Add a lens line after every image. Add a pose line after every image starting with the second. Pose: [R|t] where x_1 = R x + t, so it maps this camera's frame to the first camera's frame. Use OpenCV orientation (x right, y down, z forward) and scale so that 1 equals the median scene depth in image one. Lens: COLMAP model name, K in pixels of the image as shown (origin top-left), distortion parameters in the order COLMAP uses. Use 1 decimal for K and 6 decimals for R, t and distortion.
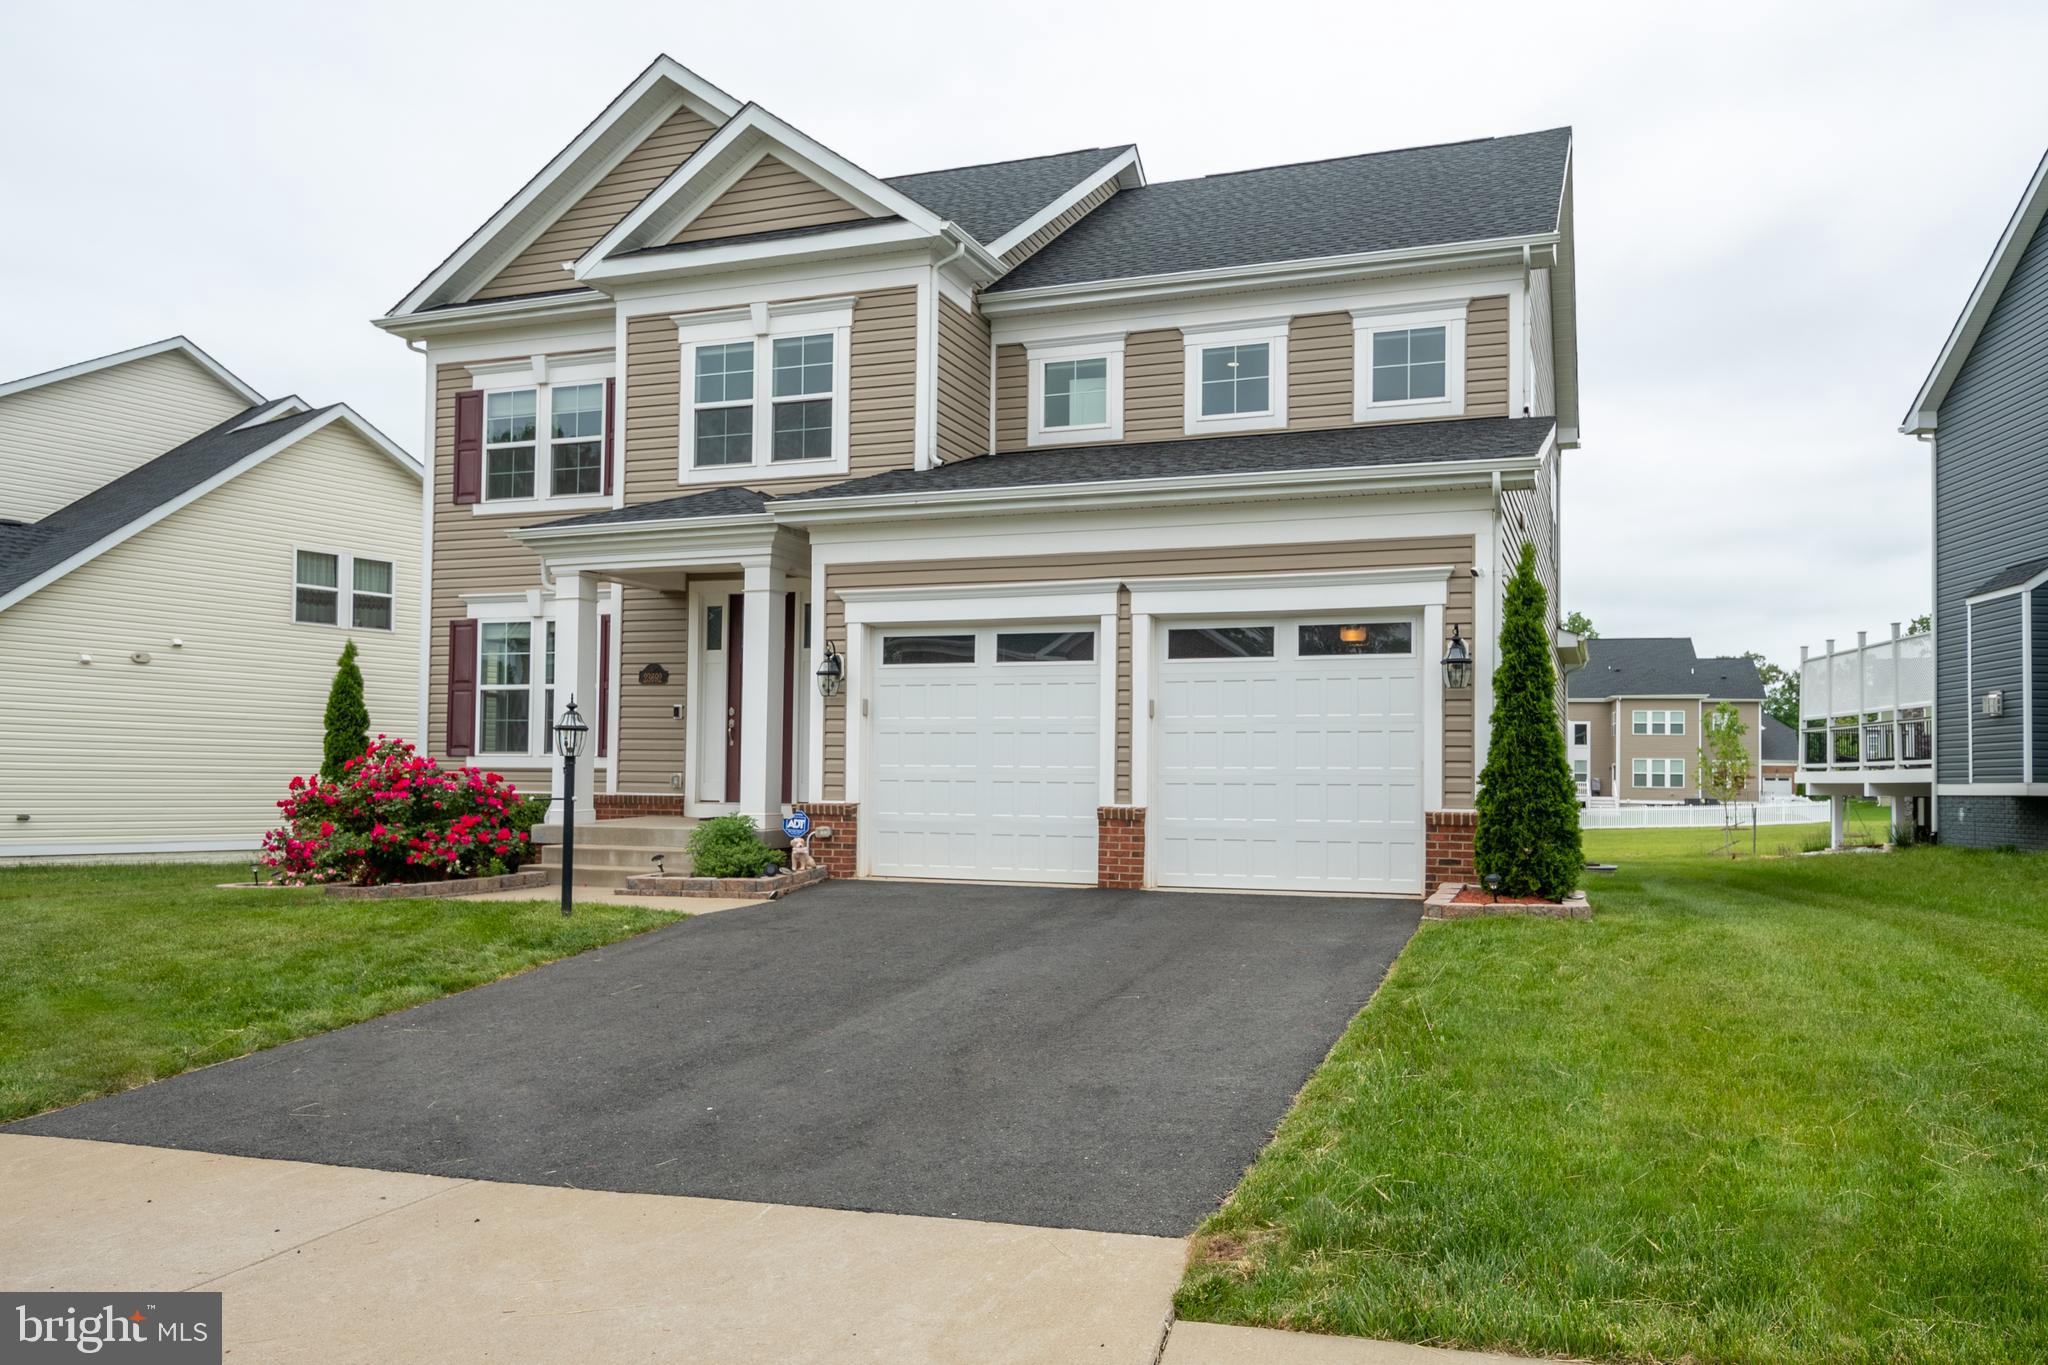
lens RADIAL K [[1272.3, 0, 1037.2], [0, 1272.3, 744.6], [0, 0, 1]] dist [0.015806, 0.003211]
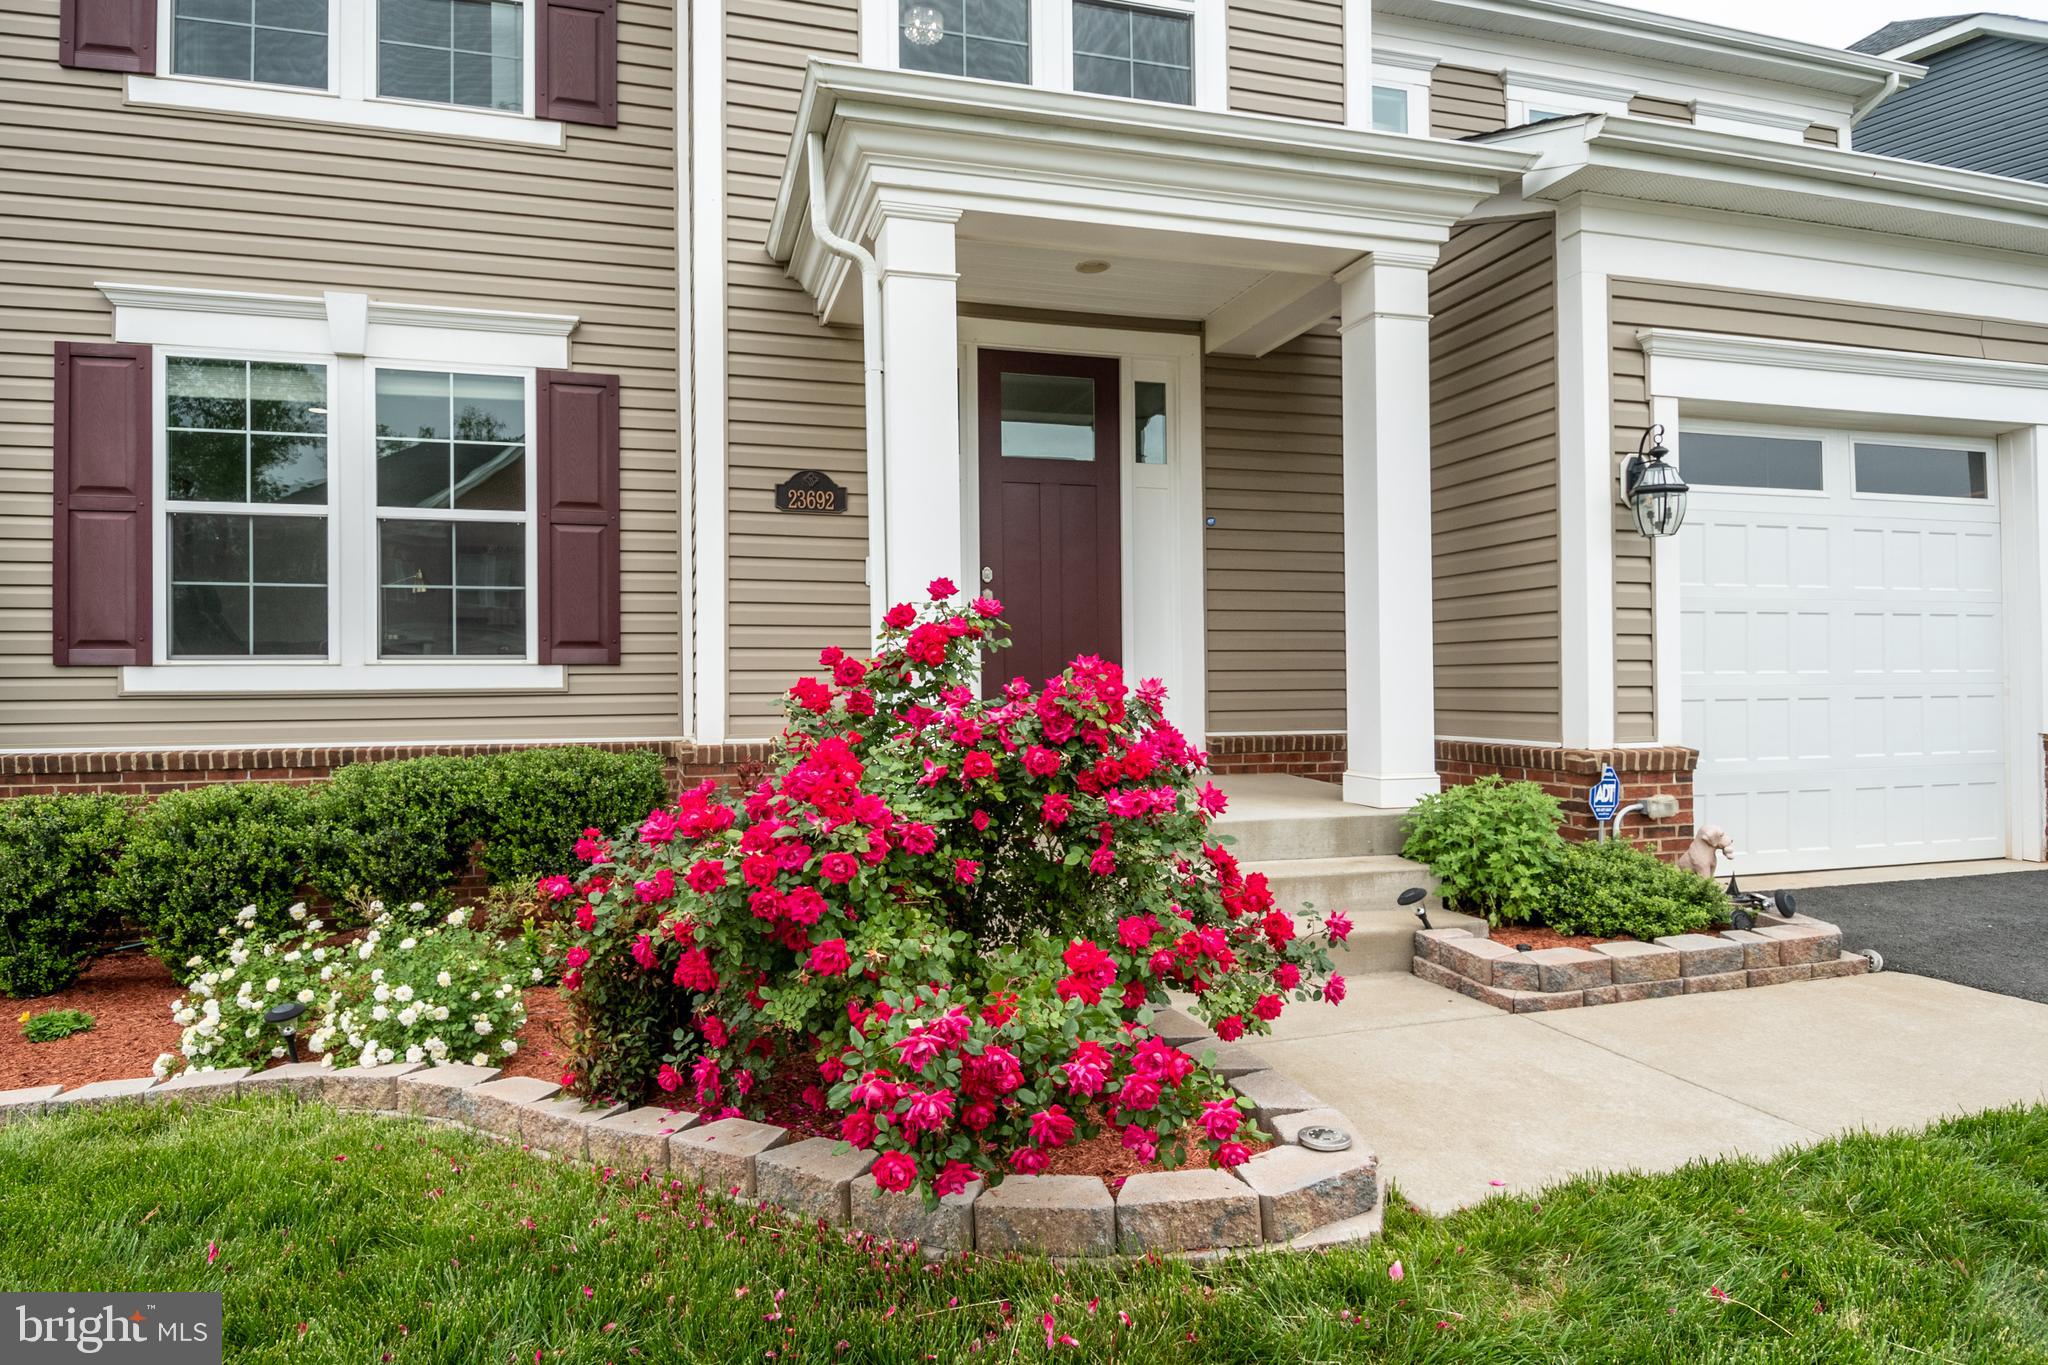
lens RADIAL K [[1138.9, 0, 916.1], [0, 1138.9, 675.6], [0, 0, 1]] dist [0.003086, -0.008233]
pose [[0.821024, -0.010229, 0.570802, -0.544392], [0.001501, 0.999875, 0.015759, 0.008019], [-0.570892, -0.012081, 0.820936, 0.656132]]
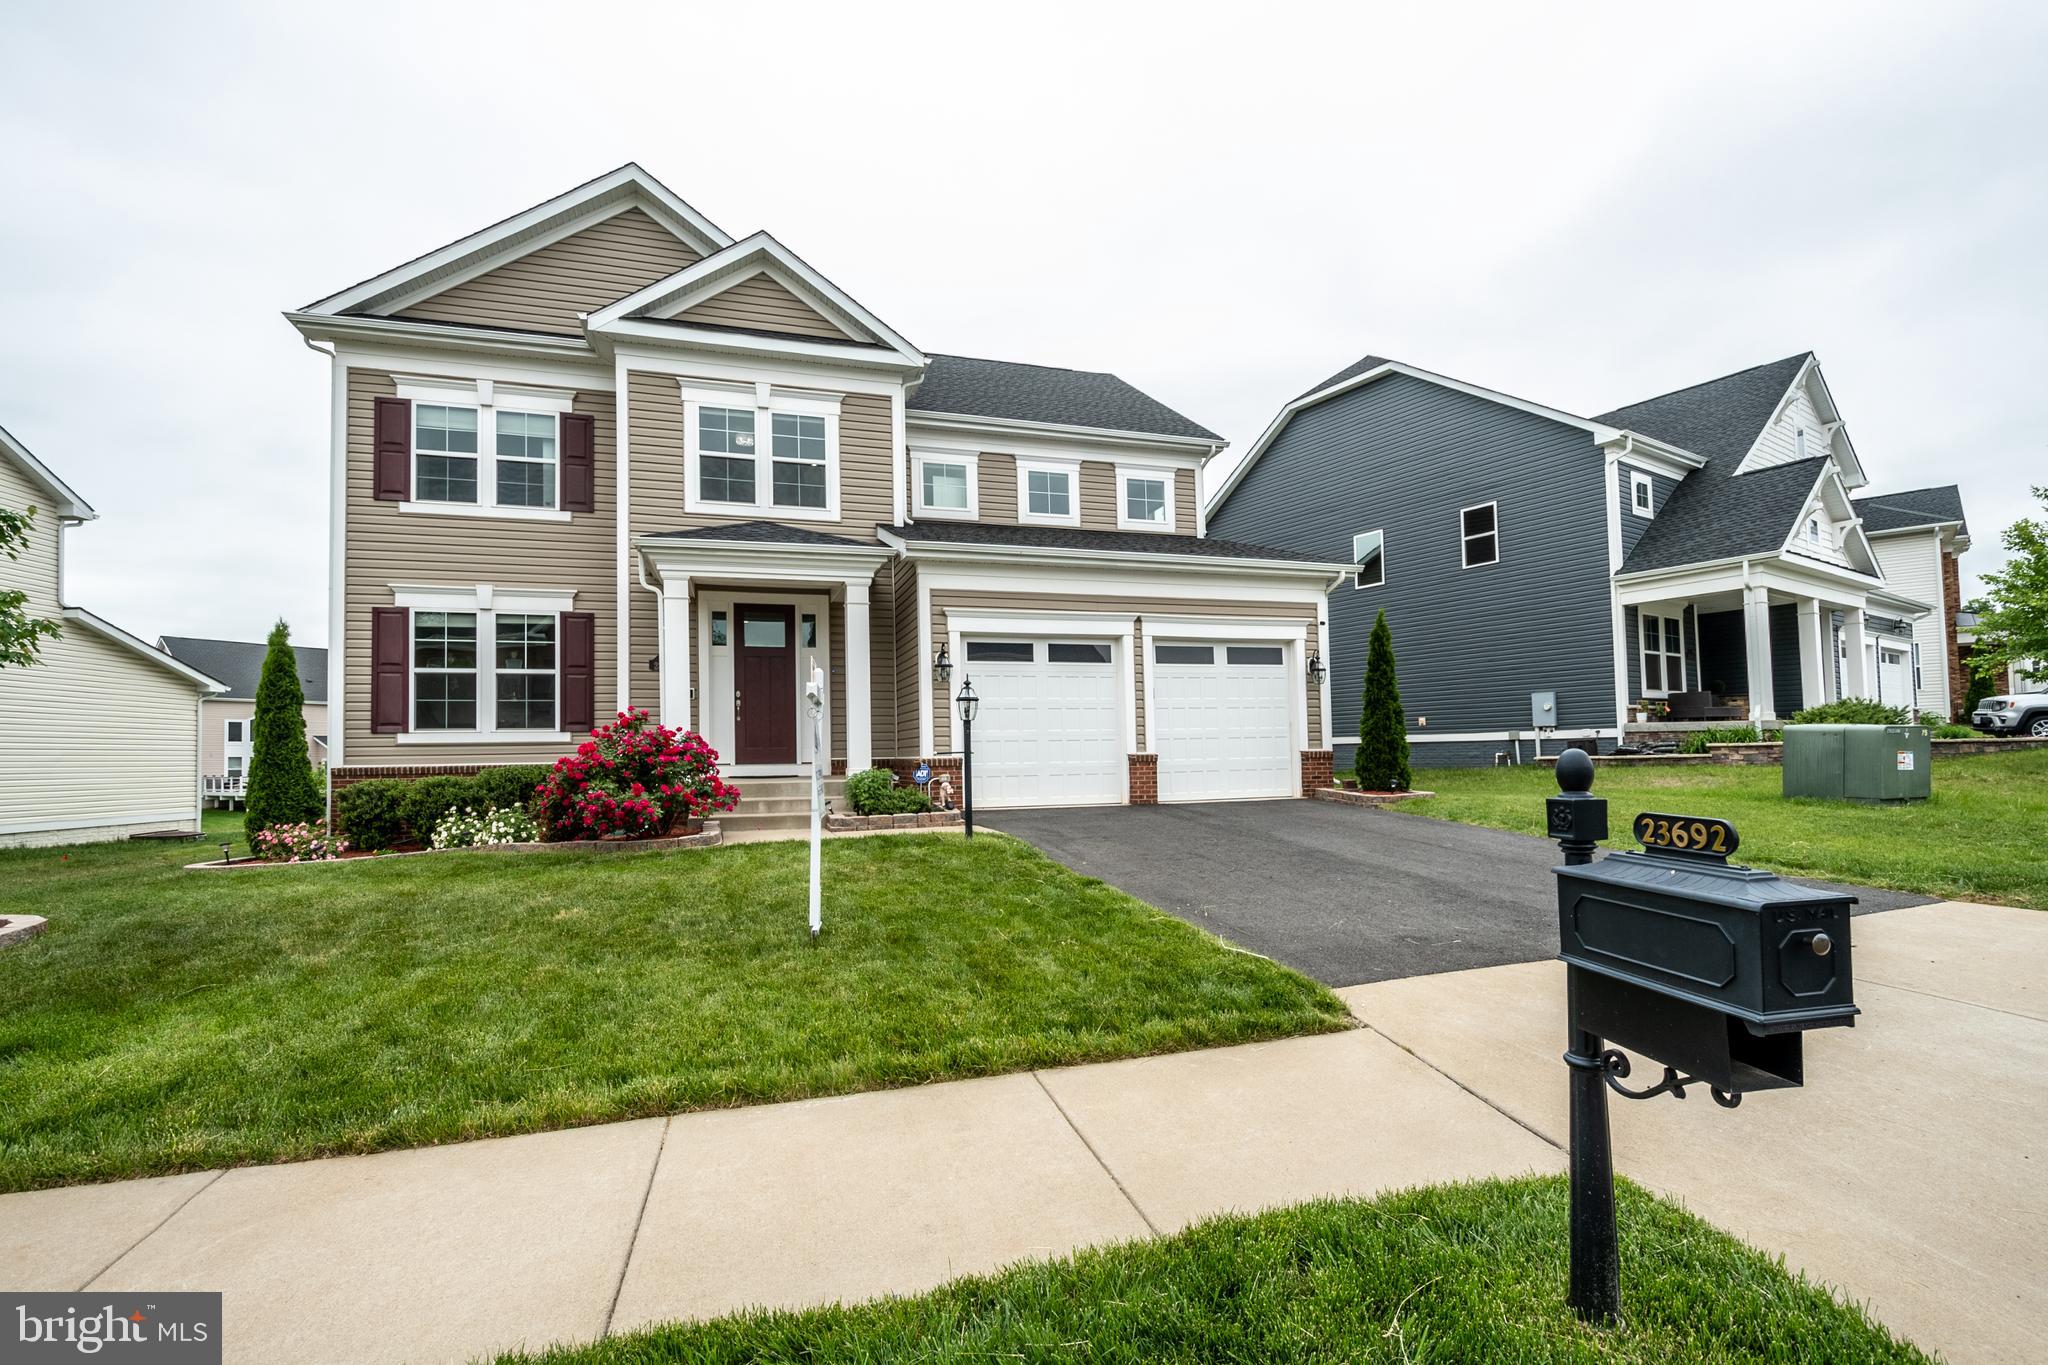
lens RADIAL K [[888.4, 0, 890.6], [0, 888.4, 724.1], [0, 0, 1]] dist [0.001207, -0.000918]
pose [[0.837658, -0.002079, 0.546191, -0.619433], [0.008257, 0.999927, -0.008857, 0.014086], [-0.546133, 0.011929, 0.837614, 0.169655]]
